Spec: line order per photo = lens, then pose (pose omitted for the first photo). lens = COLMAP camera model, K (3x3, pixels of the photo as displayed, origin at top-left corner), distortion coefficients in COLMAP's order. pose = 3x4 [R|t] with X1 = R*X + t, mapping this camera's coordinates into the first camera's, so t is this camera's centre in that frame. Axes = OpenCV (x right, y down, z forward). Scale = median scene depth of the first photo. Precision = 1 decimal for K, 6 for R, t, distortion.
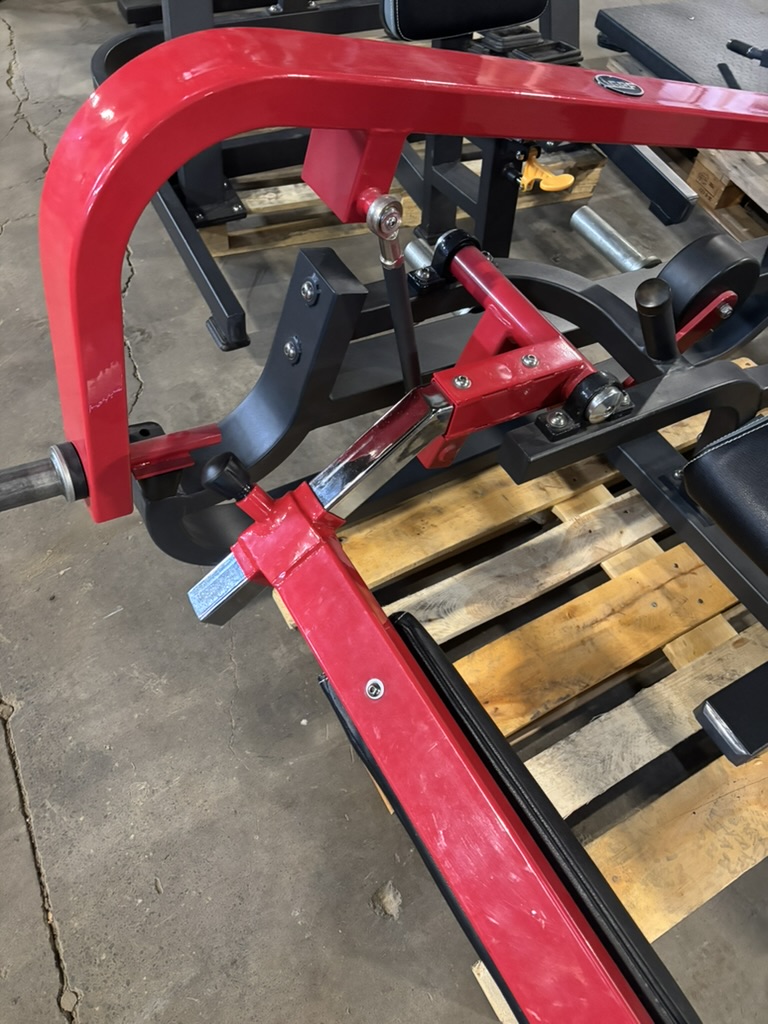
lens RADIAL K [[761.2, 0, 388.3], [0, 761.2, 515.8], [0, 0, 1]] dist [0.042709, -0.051142]
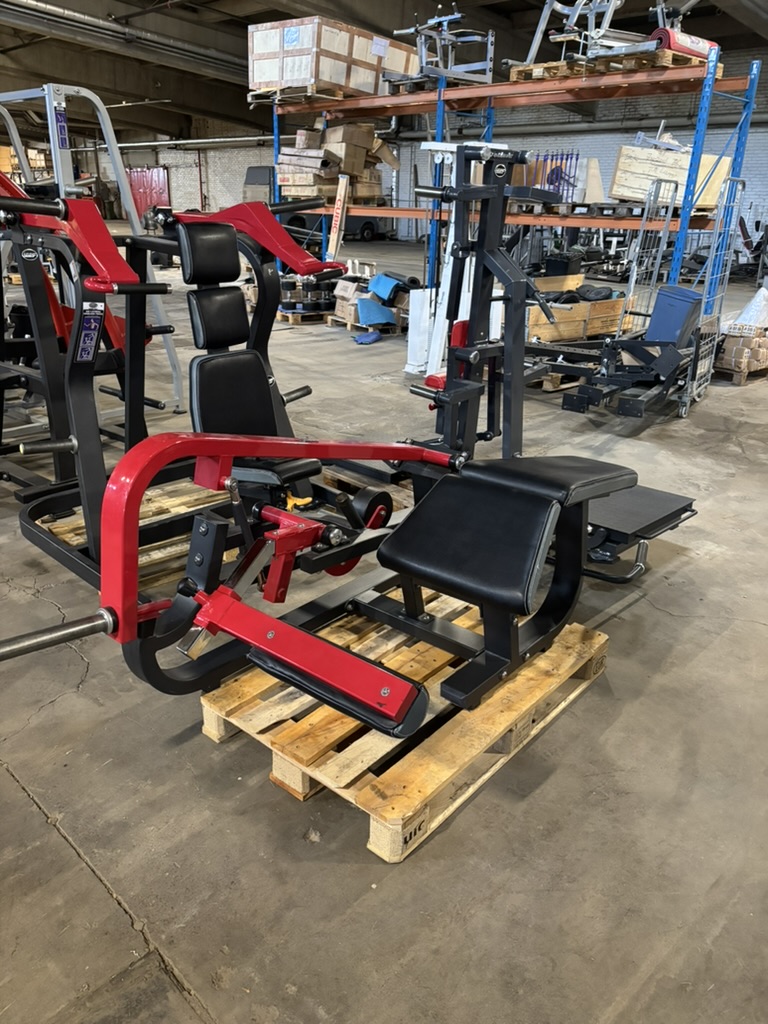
lens RADIAL K [[765.6, 0, 405.3], [0, 765.6, 513.4], [0, 0, 1]] dist [0.013113, 0.002431]
pose [[0.932452, -0.193403, 0.305170, -0.189043], [0.325447, 0.816434, -0.476990, 0.785715], [-0.156900, 0.544087, 0.824228, -0.846987]]
